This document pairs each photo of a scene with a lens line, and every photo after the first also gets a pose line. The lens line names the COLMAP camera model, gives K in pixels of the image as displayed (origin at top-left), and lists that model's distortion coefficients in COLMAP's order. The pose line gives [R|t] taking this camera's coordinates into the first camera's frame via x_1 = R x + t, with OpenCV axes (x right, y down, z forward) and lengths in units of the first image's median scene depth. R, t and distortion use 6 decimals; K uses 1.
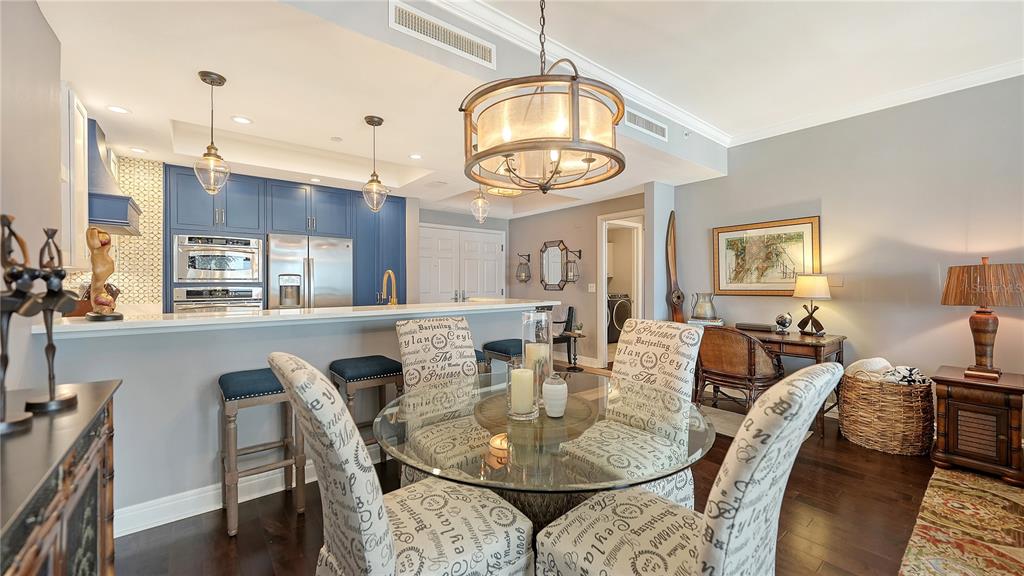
lens RADIAL K [[393.3, 0, 514.1], [0, 393.3, 286.2], [0, 0, 1]] dist [-0.009542, 0.000704]
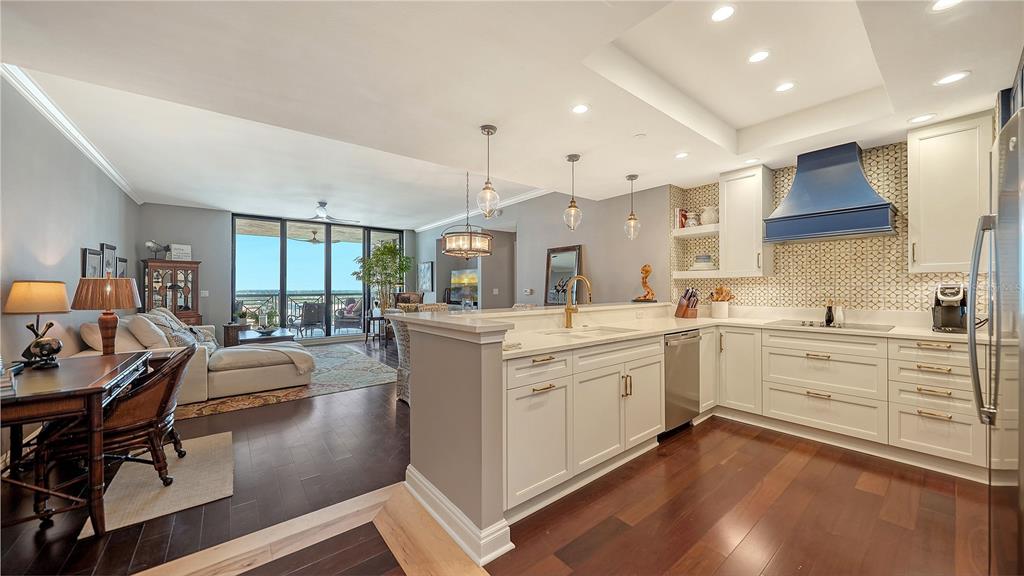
lens RADIAL K [[357.1, 0, 512.1], [0, 357.1, 286.5], [0, 0, 1]] dist [-0.002562, 0.000429]
pose [[-0.999908, 0.005942, 0.012159, -0.178597], [0.006031, 0.999955, 0.007279, -0.025265], [-0.012116, 0.007352, -0.999900, 2.128108]]
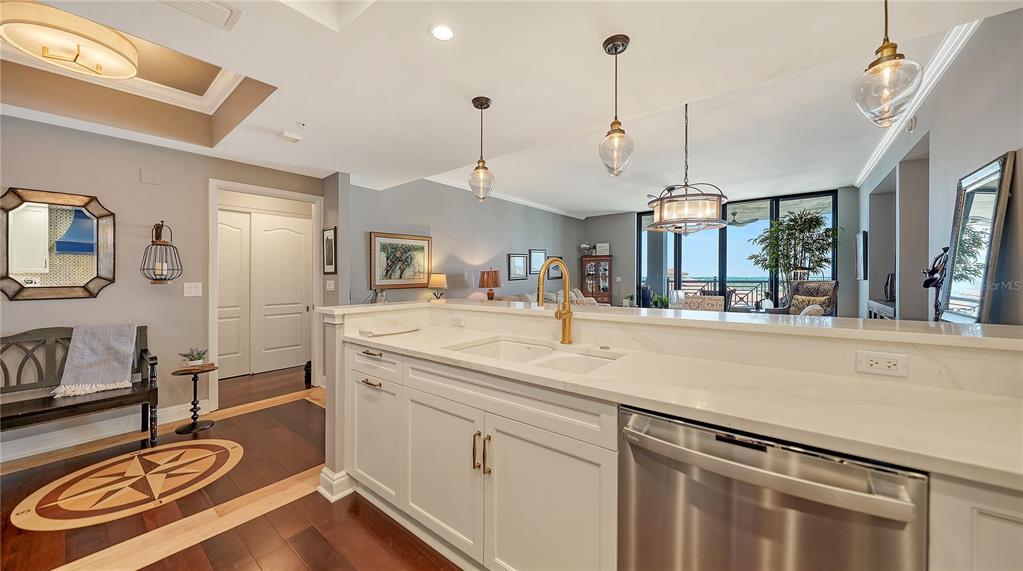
lens RADIAL K [[356.7, 0, 504.1], [0, 356.7, 279.8], [0, 0, 1]] dist [-0.002562, 0.000429]
pose [[-0.199119, -0.006803, 0.979952, -0.938765], [0.017348, 0.999795, 0.010466, -0.018245], [-0.979822, 0.019084, -0.198960, 1.315552]]
